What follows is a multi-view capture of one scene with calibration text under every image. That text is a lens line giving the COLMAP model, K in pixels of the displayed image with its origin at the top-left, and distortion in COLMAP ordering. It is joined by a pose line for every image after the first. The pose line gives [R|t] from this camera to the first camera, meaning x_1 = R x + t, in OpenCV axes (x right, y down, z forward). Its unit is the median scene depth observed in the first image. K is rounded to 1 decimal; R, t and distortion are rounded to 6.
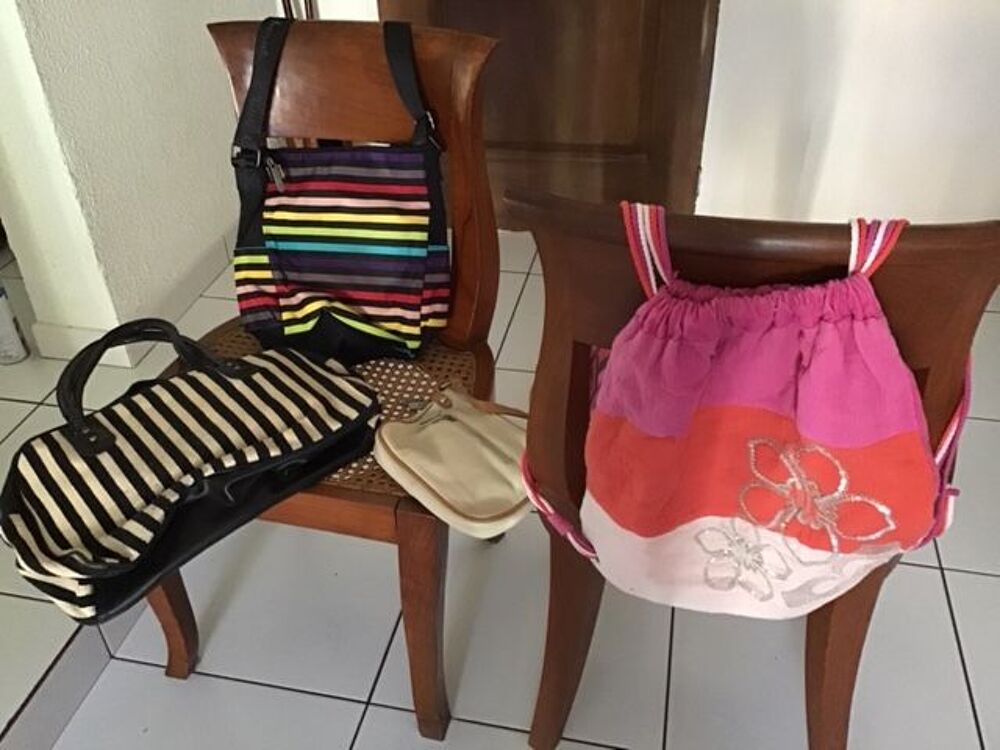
lens RADIAL K [[897.6, 0, 500.0], [0, 897.6, 375.0], [0, 0, 1]] dist [0.125034, -0.233763]
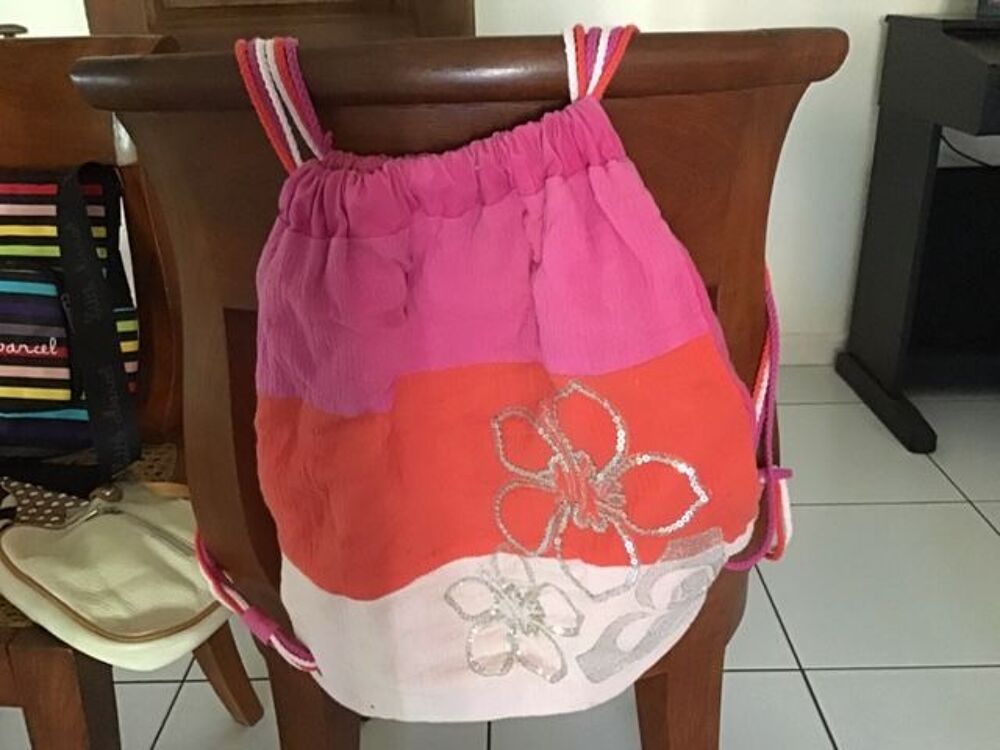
lens RADIAL K [[897.6, 0, 500.0], [0, 897.6, 375.0], [0, 0, 1]] dist [0.125034, -0.233763]
pose [[0.979775, -0.083906, 0.181662, 0.167309], [0.124159, 0.966864, -0.223064, 0.198087], [-0.156926, 0.241108, 0.957727, 0.358968]]
